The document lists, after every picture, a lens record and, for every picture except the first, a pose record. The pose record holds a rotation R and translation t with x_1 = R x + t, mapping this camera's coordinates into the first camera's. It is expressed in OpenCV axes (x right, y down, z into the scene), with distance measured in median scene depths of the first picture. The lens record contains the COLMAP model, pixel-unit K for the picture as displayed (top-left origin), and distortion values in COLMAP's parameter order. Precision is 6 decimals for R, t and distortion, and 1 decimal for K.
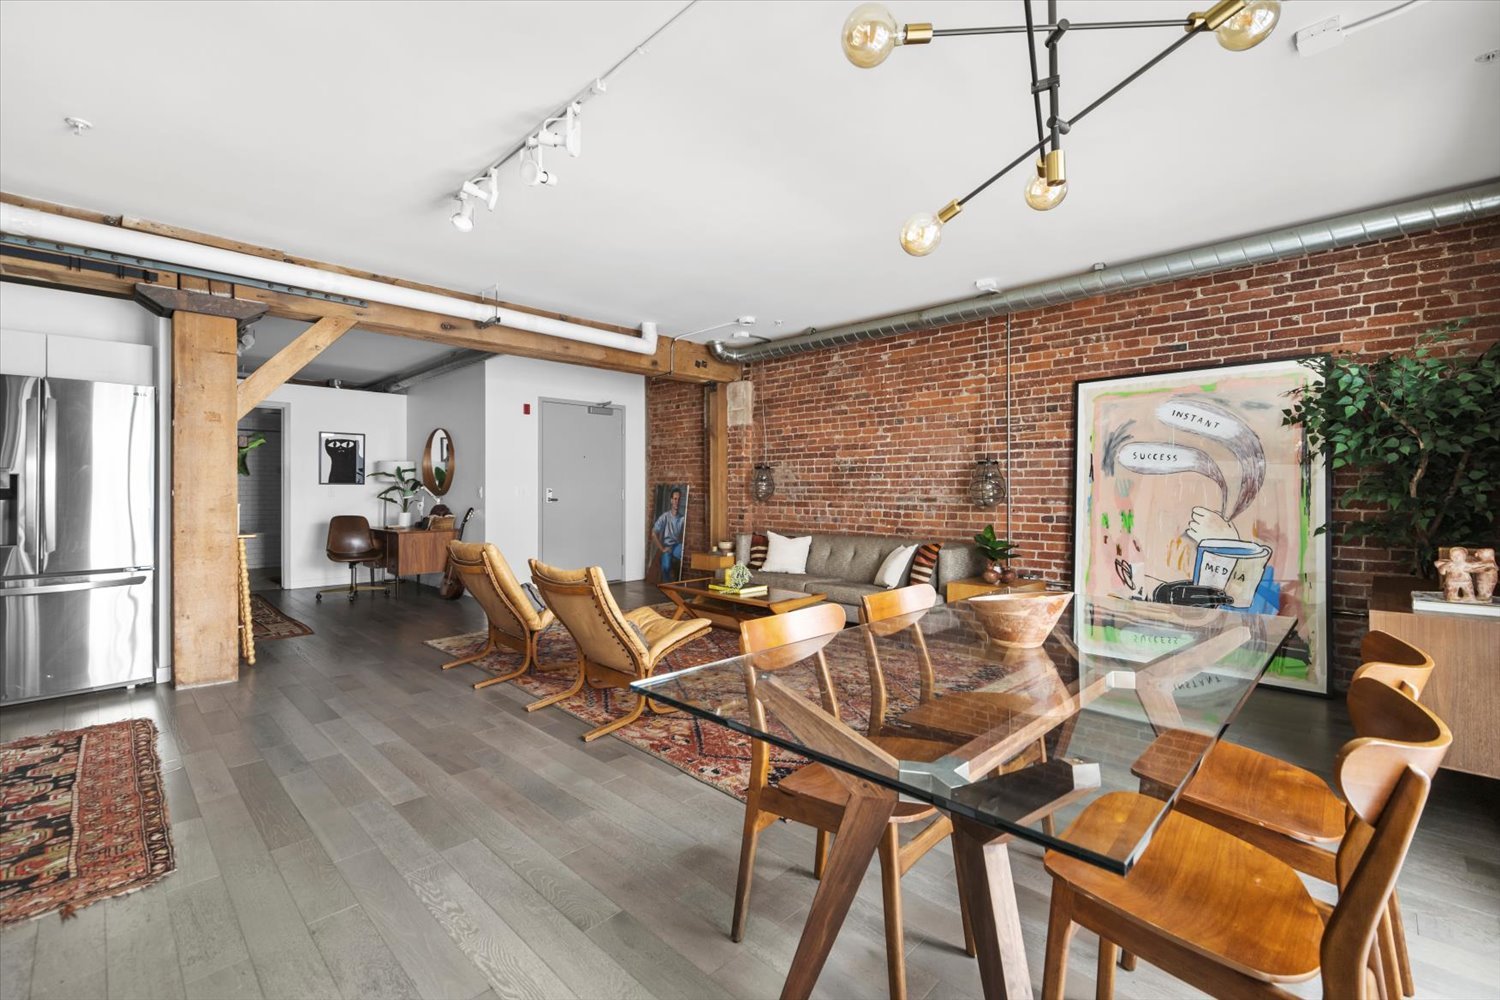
lens RADIAL K [[646.4, 0, 749.0], [0, 646.4, 483.9], [0, 0, 1]] dist [-0.001123, 0.000019]
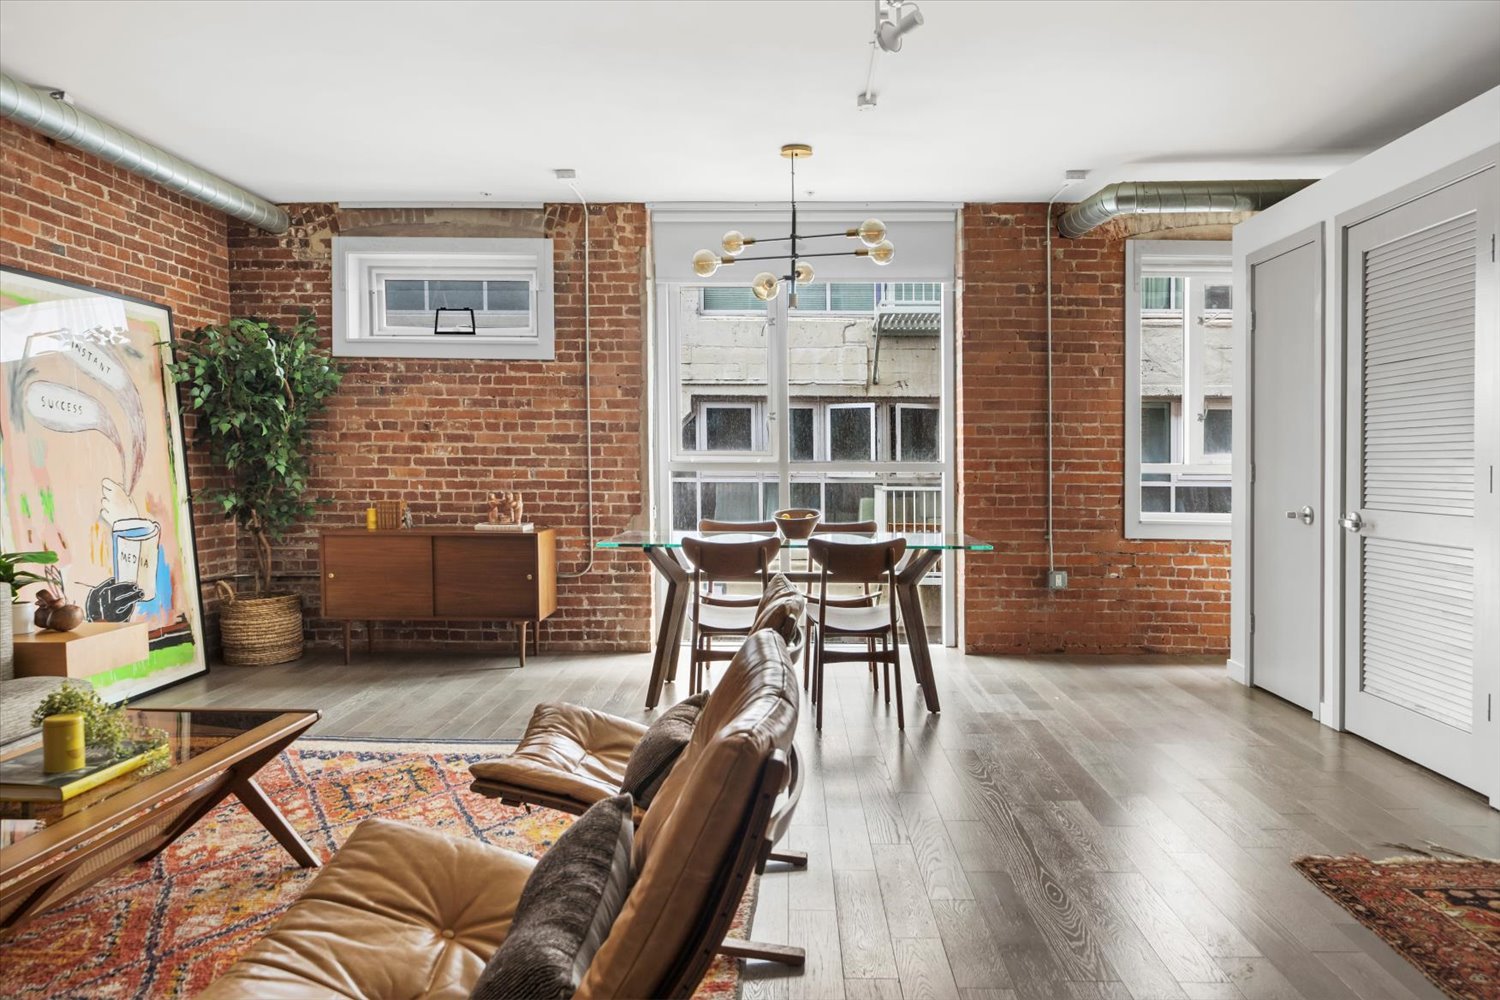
lens RADIAL K [[998.9, 0, 764.6], [0, 998.9, 521.5], [0, 0, 1]] dist [-0.000966, -0.001399]
pose [[-0.684385, -0.049469, 0.727441, -0.541690], [-0.013709, 0.998392, 0.054997, 0.009636], [-0.728992, 0.027667, -0.683963, 0.991090]]
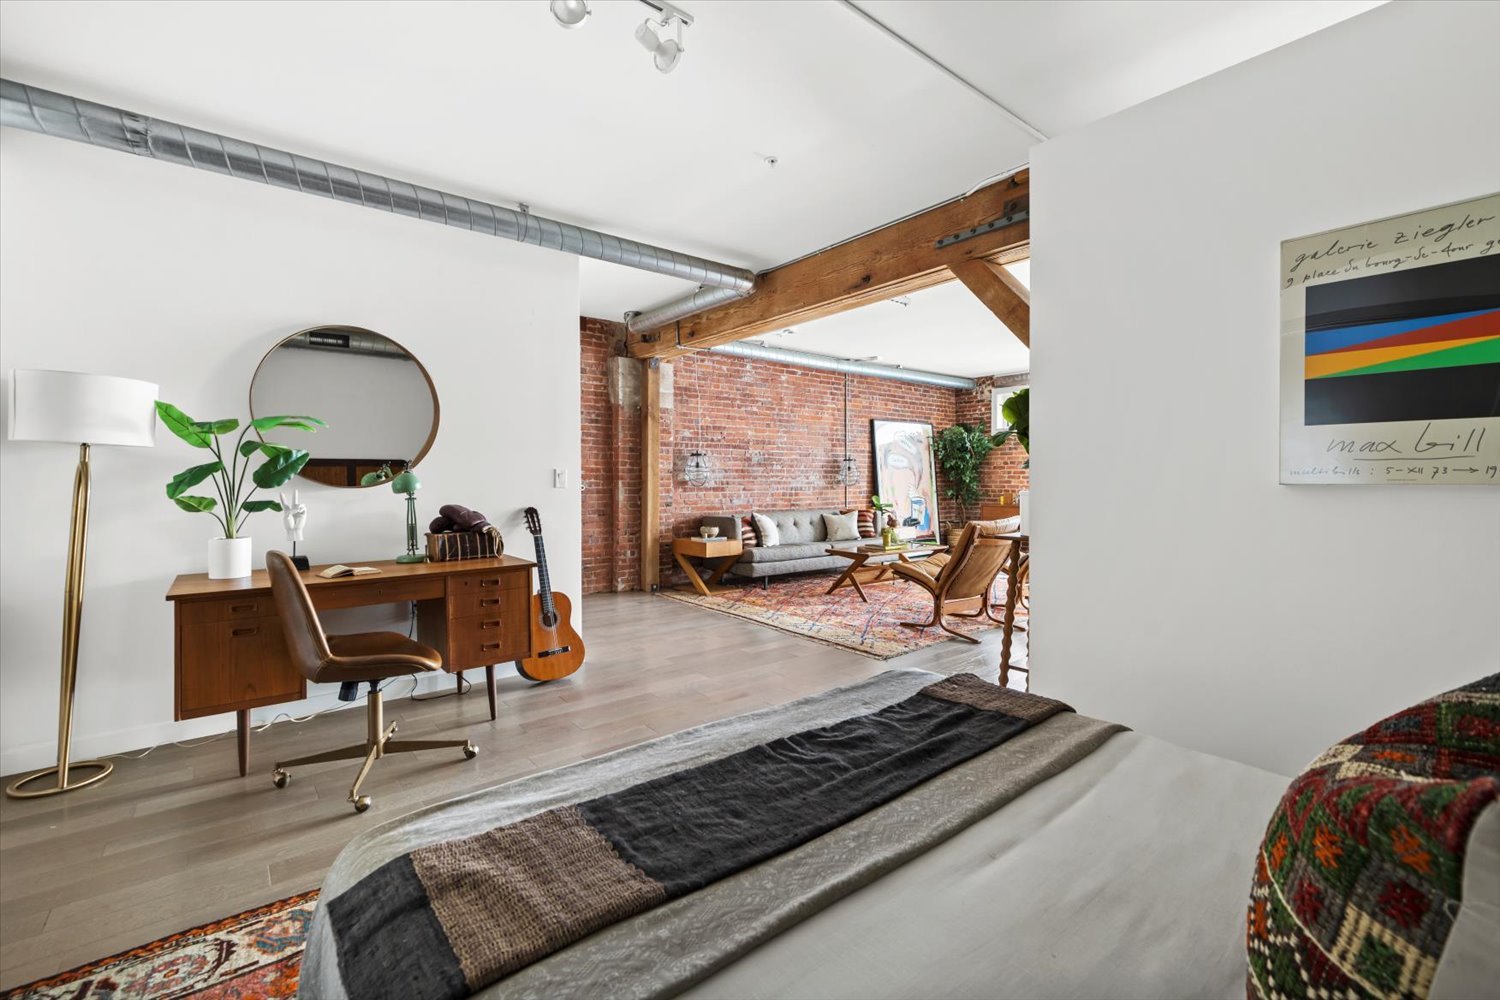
lens RADIAL K [[646.4, 0, 747.9], [0, 646.4, 485.0], [0, 0, 1]] dist [-0.001123, 0.000019]
pose [[0.116952, -0.009224, 0.993095, -1.298796], [-0.005931, 0.999933, 0.009986, 0.016474], [-0.993120, -0.007057, 0.116890, 1.040167]]
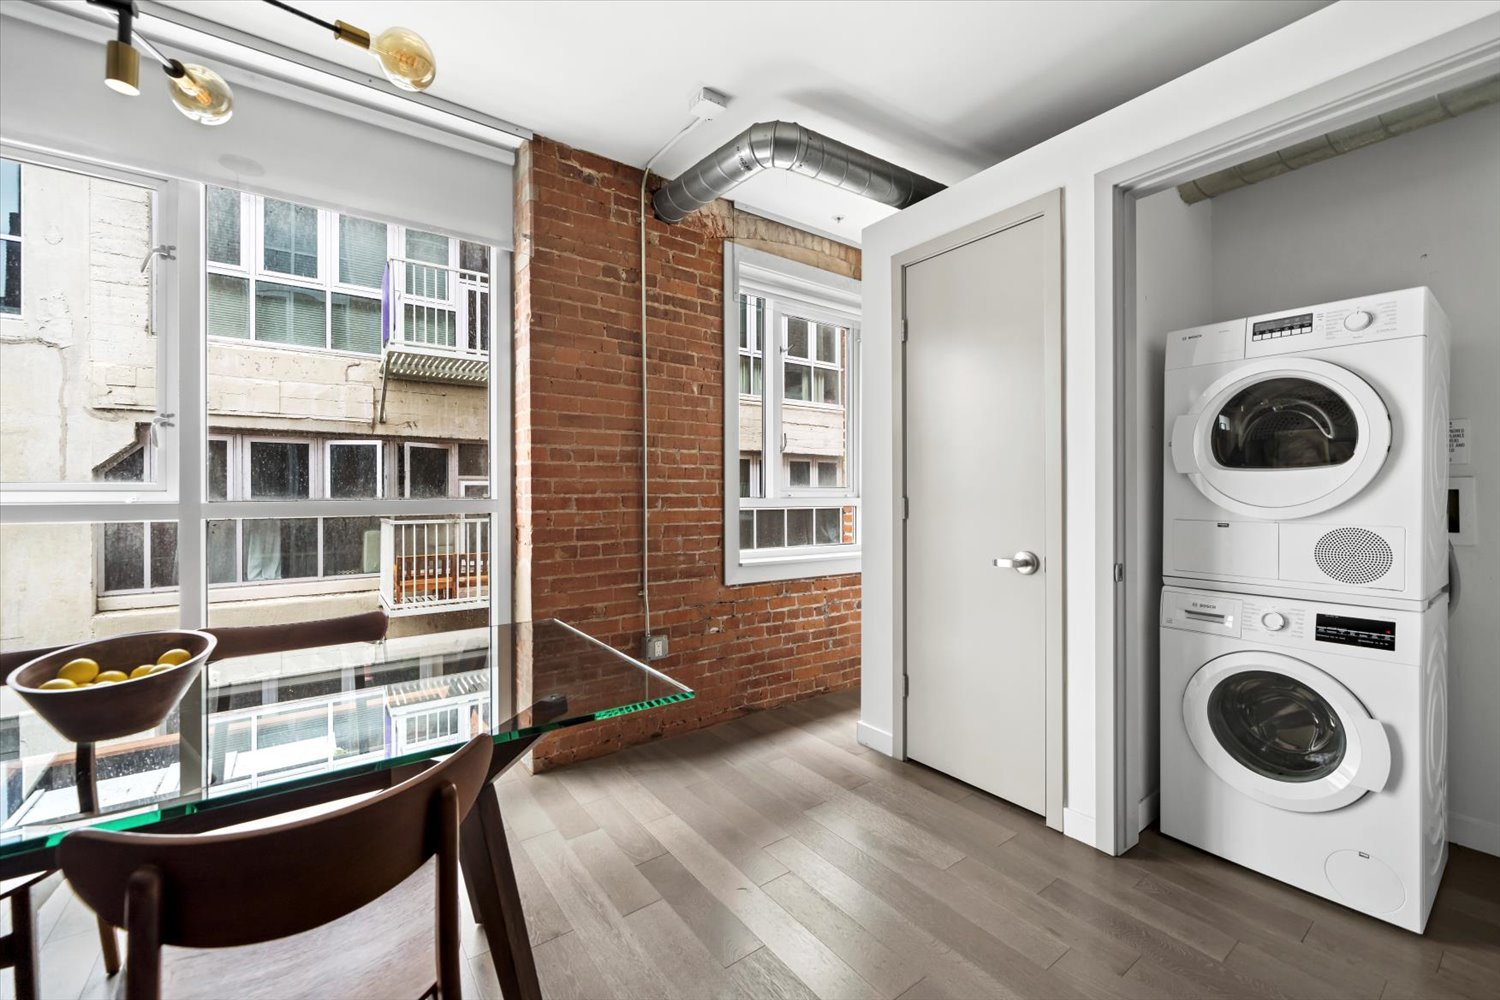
lens RADIAL K [[609.2, 0, 748.1], [0, 609.2, 496.2], [0, 0, 1]] dist [-0.003873, -0.001268]
pose [[-0.985788, 0.002683, 0.167974, -0.108994], [0.001521, 0.999974, -0.007050, 0.004291], [-0.167989, -0.006694, -0.985766, 0.480273]]
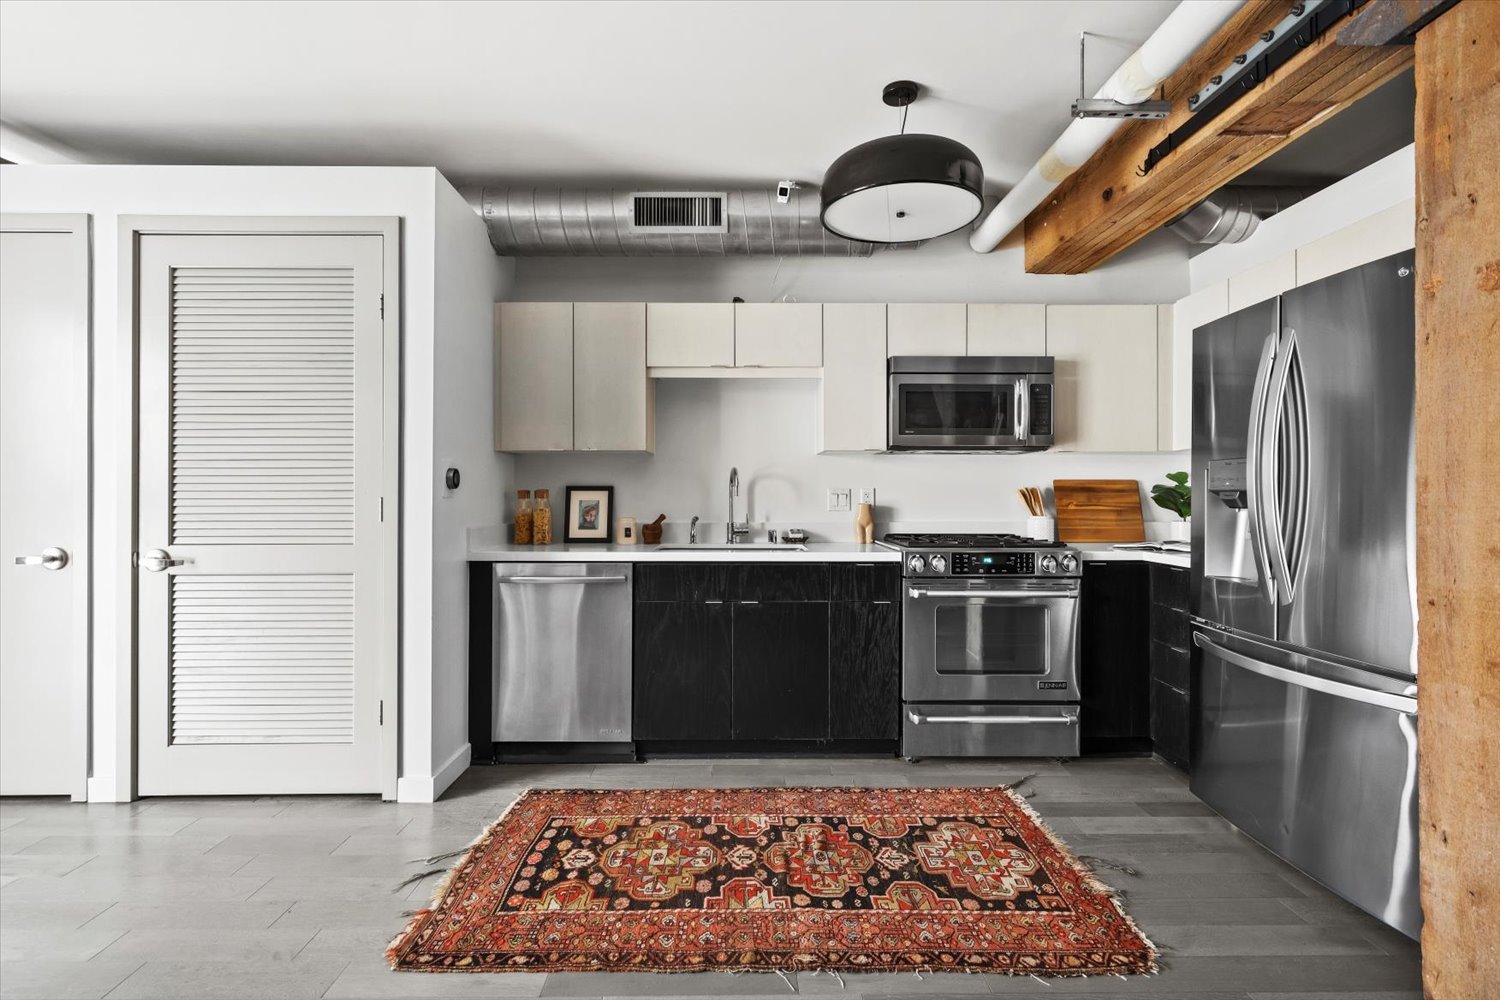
lens RADIAL K [[691.0, 0, 740.7], [0, 691.0, 492.4], [0, 0, 1]] dist [-0.002104, 0.000870]
pose [[-0.707168, -0.000594, -0.707046, -0.225277], [0.006649, 0.999950, -0.007490, 0.006922], [0.707015, -0.009997, -0.707128, 0.739521]]
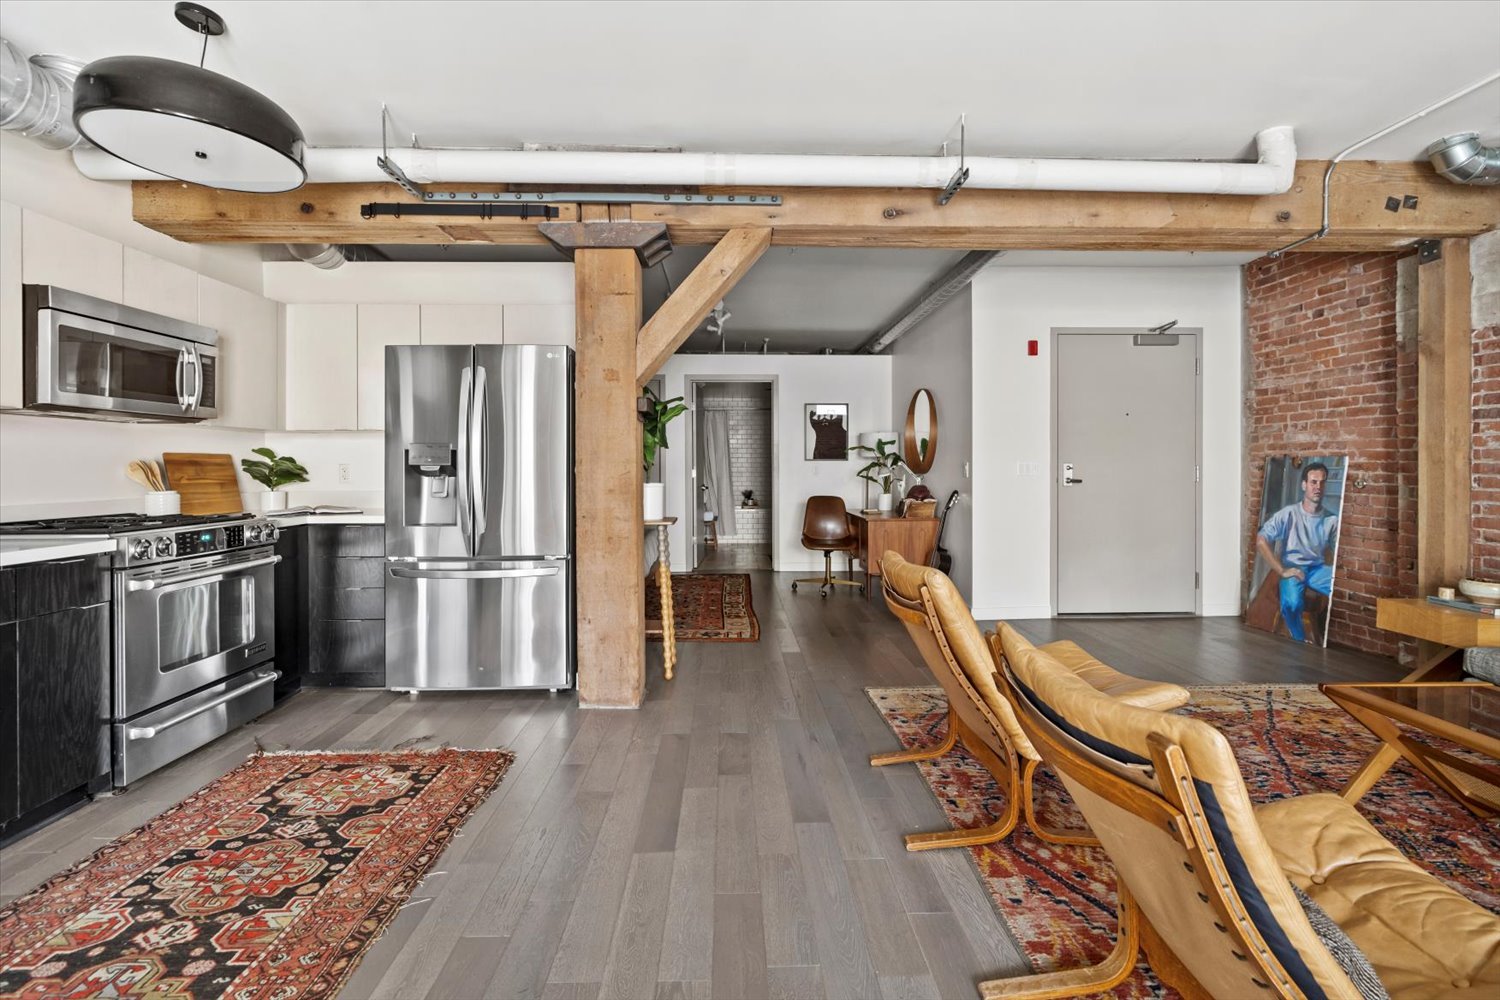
lens RADIAL K [[666.6, 0, 746.5], [0, 666.6, 467.4], [0, 0, 1]] dist [-0.001348, 0.001851]
pose [[0.719459, 0.000766, -0.694535, -0.103334], [0.007223, 0.999937, 0.008586, 0.003814], [0.694498, -0.011194, 0.719408, 0.395830]]
